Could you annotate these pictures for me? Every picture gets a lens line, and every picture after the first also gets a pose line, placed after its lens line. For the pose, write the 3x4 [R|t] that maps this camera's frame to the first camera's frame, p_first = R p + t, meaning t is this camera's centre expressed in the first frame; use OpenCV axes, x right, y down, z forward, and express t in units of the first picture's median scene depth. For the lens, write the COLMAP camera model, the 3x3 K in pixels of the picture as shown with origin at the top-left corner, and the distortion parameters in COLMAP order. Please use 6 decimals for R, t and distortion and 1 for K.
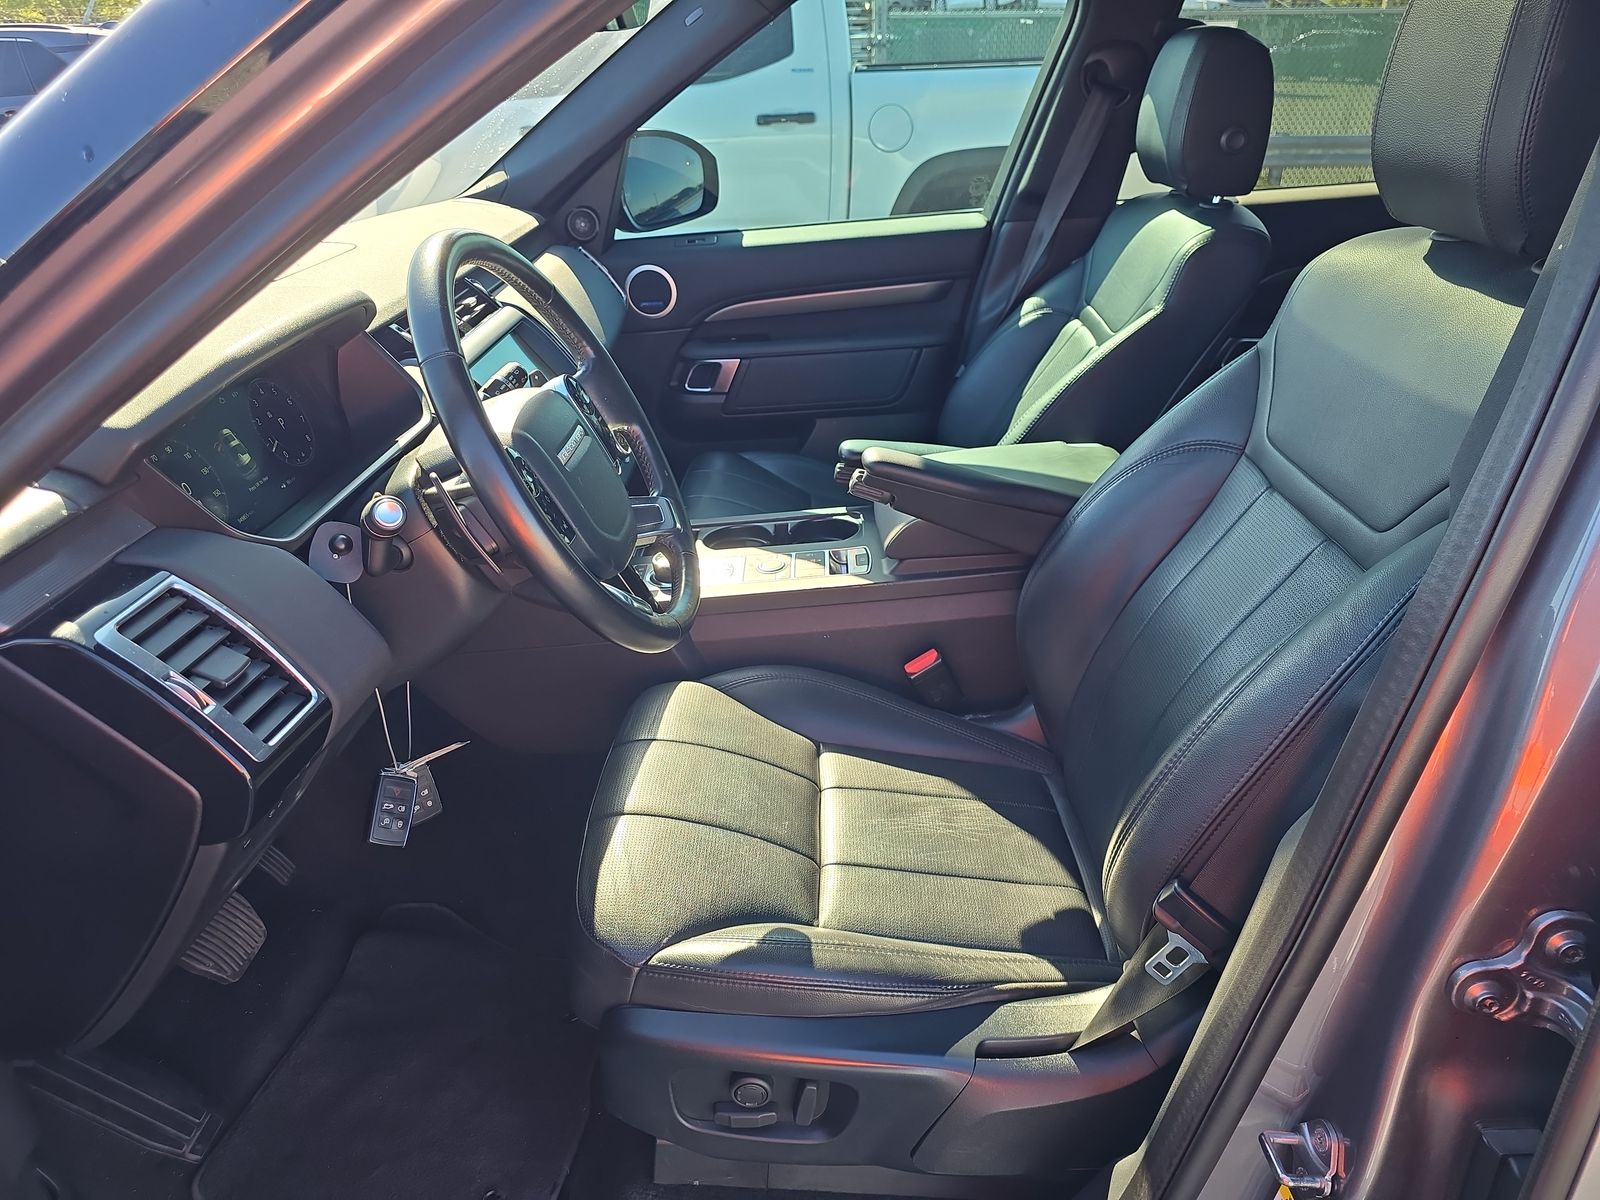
lens RADIAL K [[1041.6, 0, 800.0], [0, 1041.6, 600.0], [0, 0, 1]] dist [-0.003737, -0.003302]
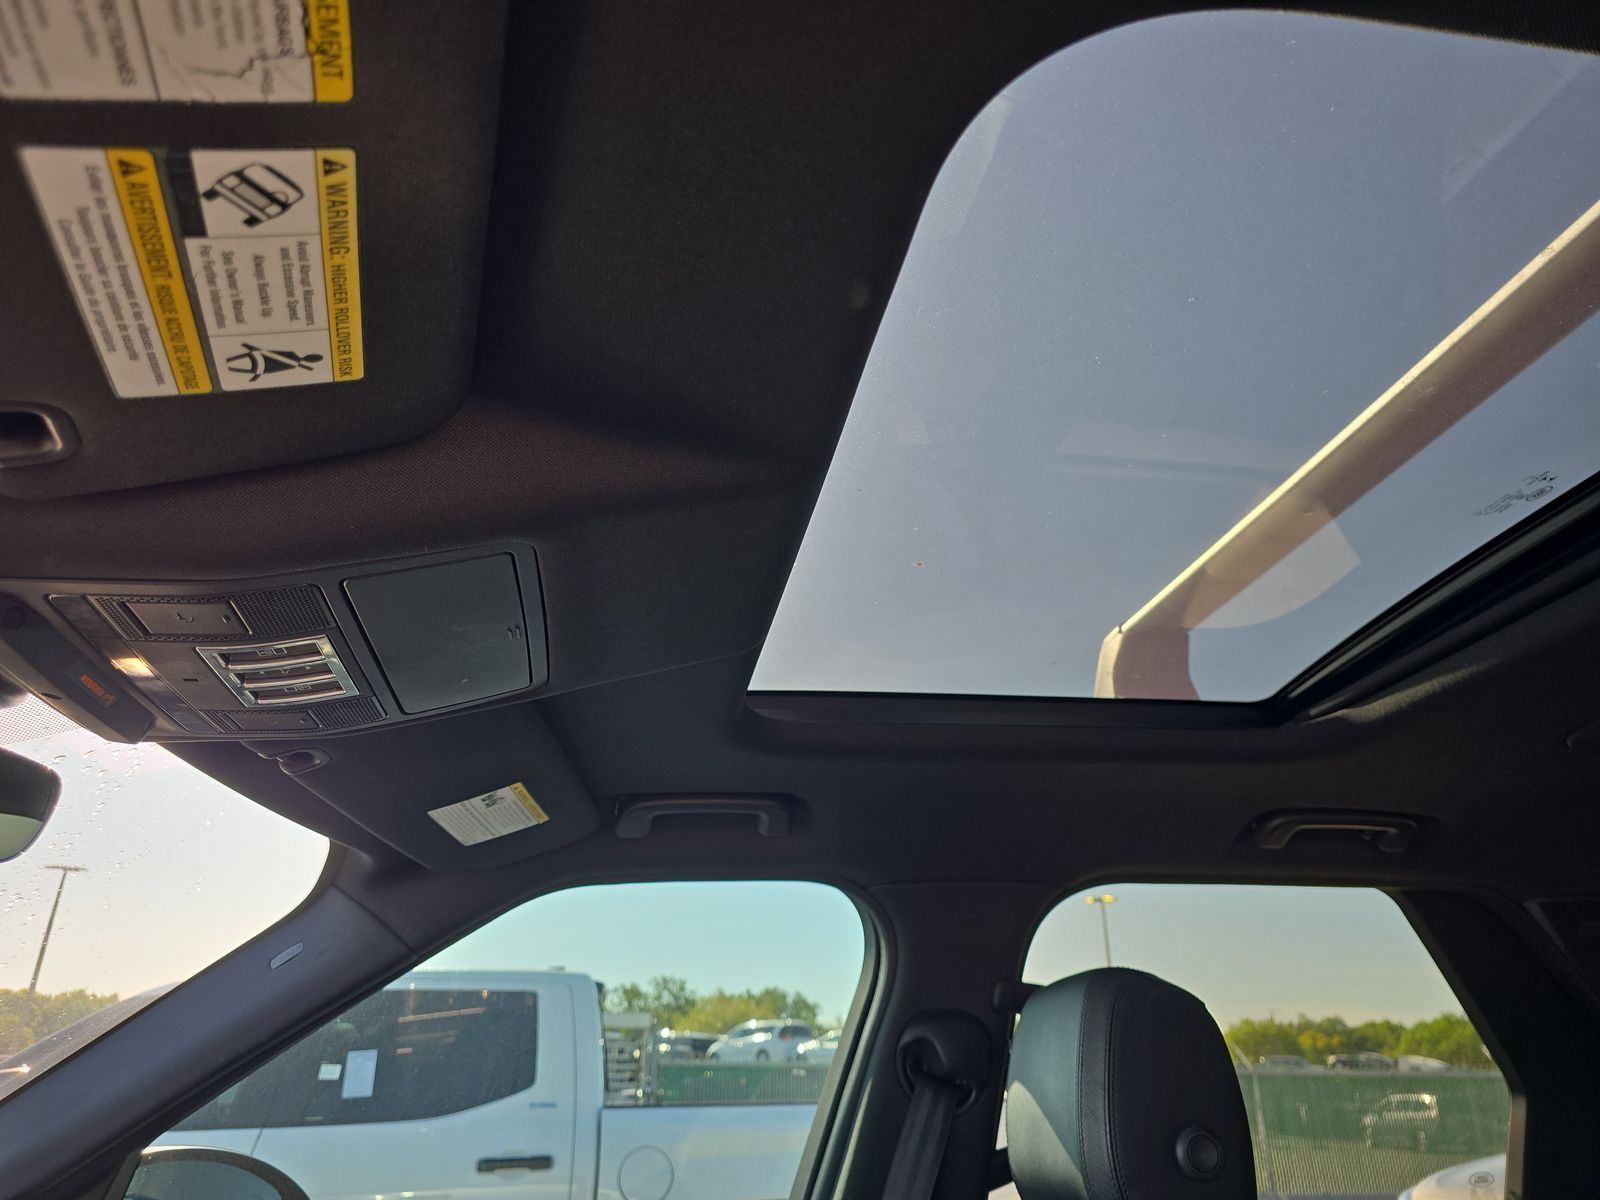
lens RADIAL K [[1041.6, 0, 800.0], [0, 1041.6, 600.0], [0, 0, 1]] dist [-0.003737, -0.003302]
pose [[0.981831, 0.098572, 0.162145, 0.074430], [0.073265, 0.591309, -0.803110, -0.151879], [-0.175042, 0.800398, 0.573344, 0.390434]]
